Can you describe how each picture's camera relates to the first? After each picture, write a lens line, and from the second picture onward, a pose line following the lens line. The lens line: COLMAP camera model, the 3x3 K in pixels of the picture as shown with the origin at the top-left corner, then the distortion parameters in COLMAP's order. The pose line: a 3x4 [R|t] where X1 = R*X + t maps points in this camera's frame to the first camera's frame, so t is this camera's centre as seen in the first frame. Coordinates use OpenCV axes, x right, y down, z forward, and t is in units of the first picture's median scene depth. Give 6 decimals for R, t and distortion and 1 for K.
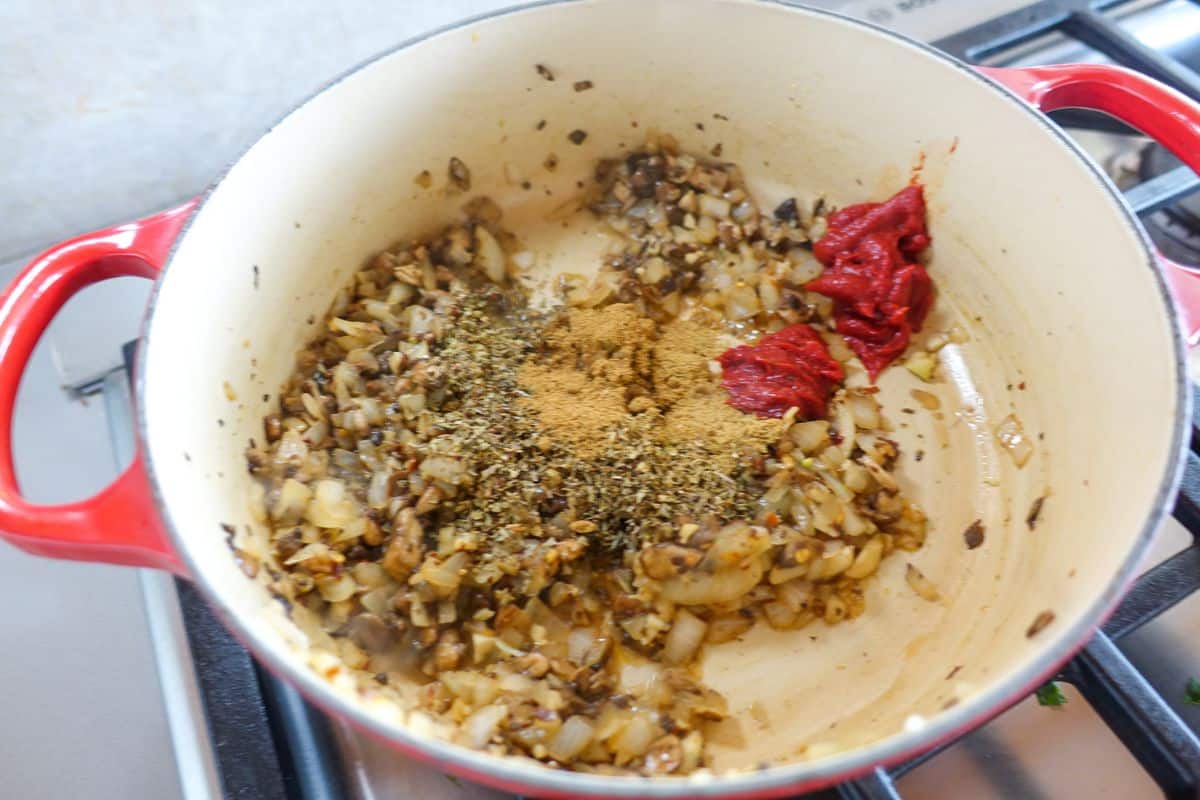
lens RADIAL K [[811.3, 0, 612.1], [0, 811.3, 386.6], [0, 0, 1]] dist [-0.003628, -0.002094]
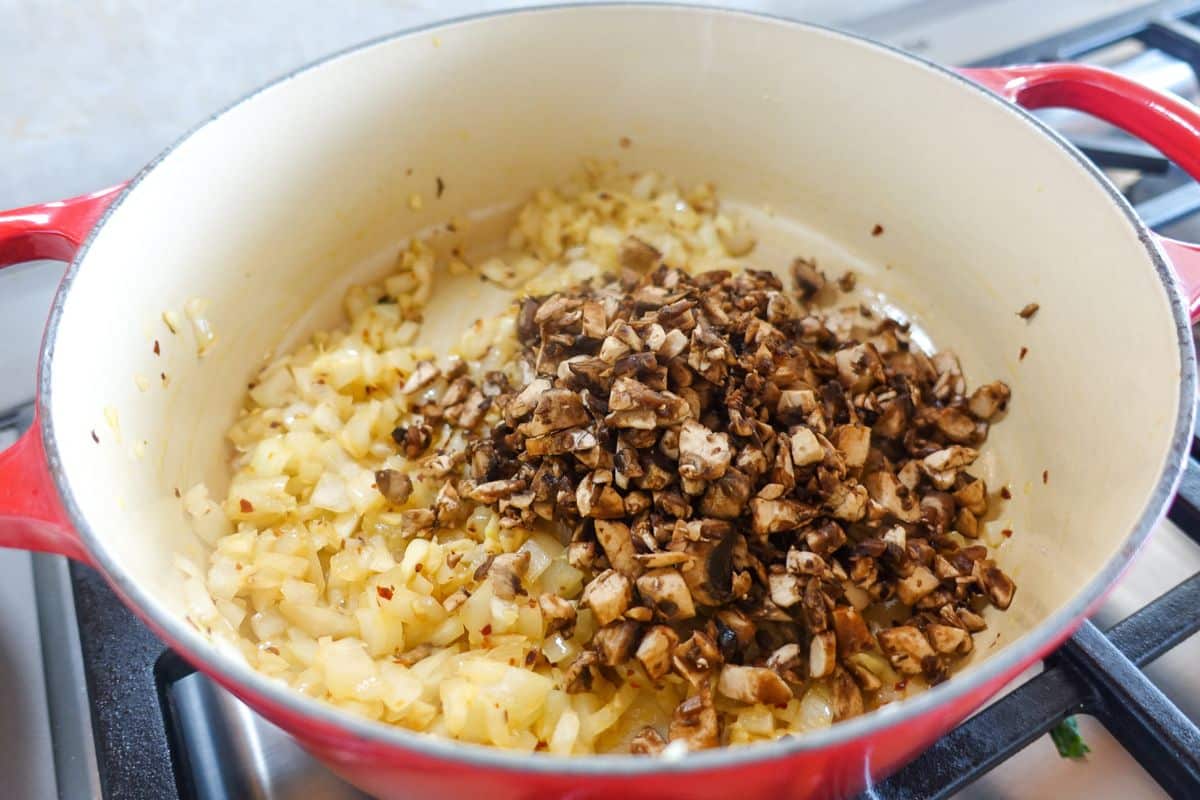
lens RADIAL K [[857.4, 0, 610.5], [0, 857.4, 382.6], [0, 0, 1]] dist [-0.001620, -0.000004]
pose [[0.999554, -0.000369, 0.029870, 0.008770], [0.004134, 0.992010, -0.126088, 0.119052], [-0.029585, 0.126155, 0.991569, 0.036362]]
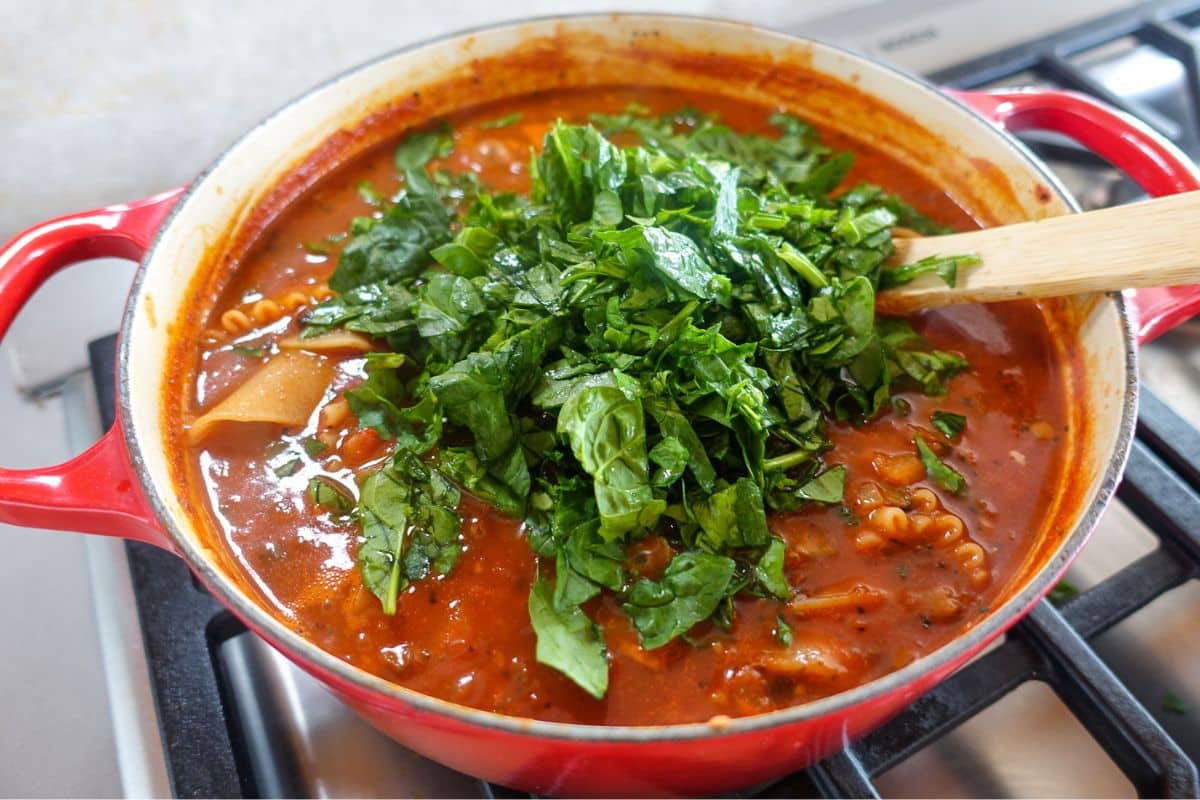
lens RADIAL K [[849.7, 0, 643.6], [0, 849.7, 363.7], [0, 0, 1]] dist [-0.007026, 0.005490]
pose [[0.998305, 0.020143, 0.054606, 0.000282], [-0.015452, 0.996261, -0.085006, 0.067277], [-0.056114, 0.084018, 0.994883, -0.058426]]
